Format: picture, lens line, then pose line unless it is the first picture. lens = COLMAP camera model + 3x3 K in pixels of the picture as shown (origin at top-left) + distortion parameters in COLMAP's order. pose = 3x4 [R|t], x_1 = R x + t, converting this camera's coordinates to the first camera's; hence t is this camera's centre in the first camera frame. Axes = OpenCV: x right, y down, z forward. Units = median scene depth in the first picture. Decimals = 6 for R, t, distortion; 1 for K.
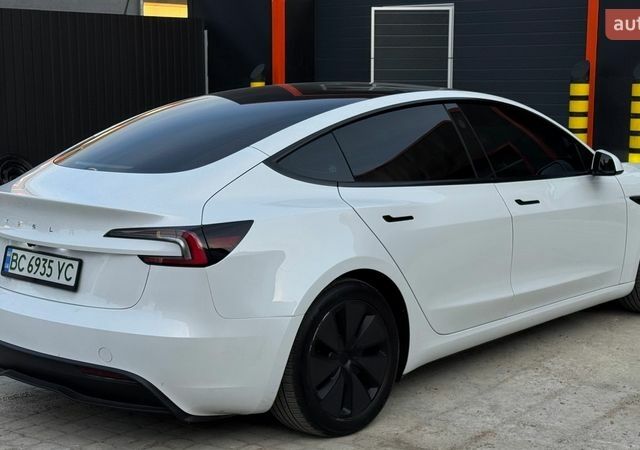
lens RADIAL K [[1100.8, 0, 320.1], [0, 1100.8, 226.4], [0, 0, 1]] dist [0.124140, 0.000000]
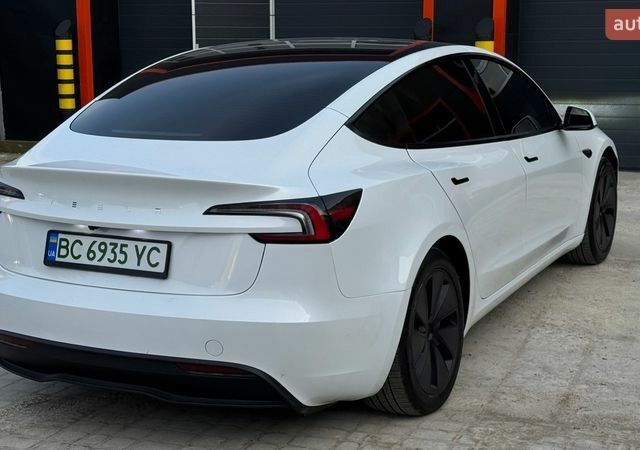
lens RADIAL K [[1100.8, 0, 321.5], [0, 1100.8, 224.8], [0, 0, 1]] dist [0.124140, 0.000000]
pose [[0.959520, -0.050471, 0.277081, -0.328612], [0.041055, 0.998369, 0.039683, -0.012621], [-0.278632, -0.026701, 0.960027, 0.125527]]
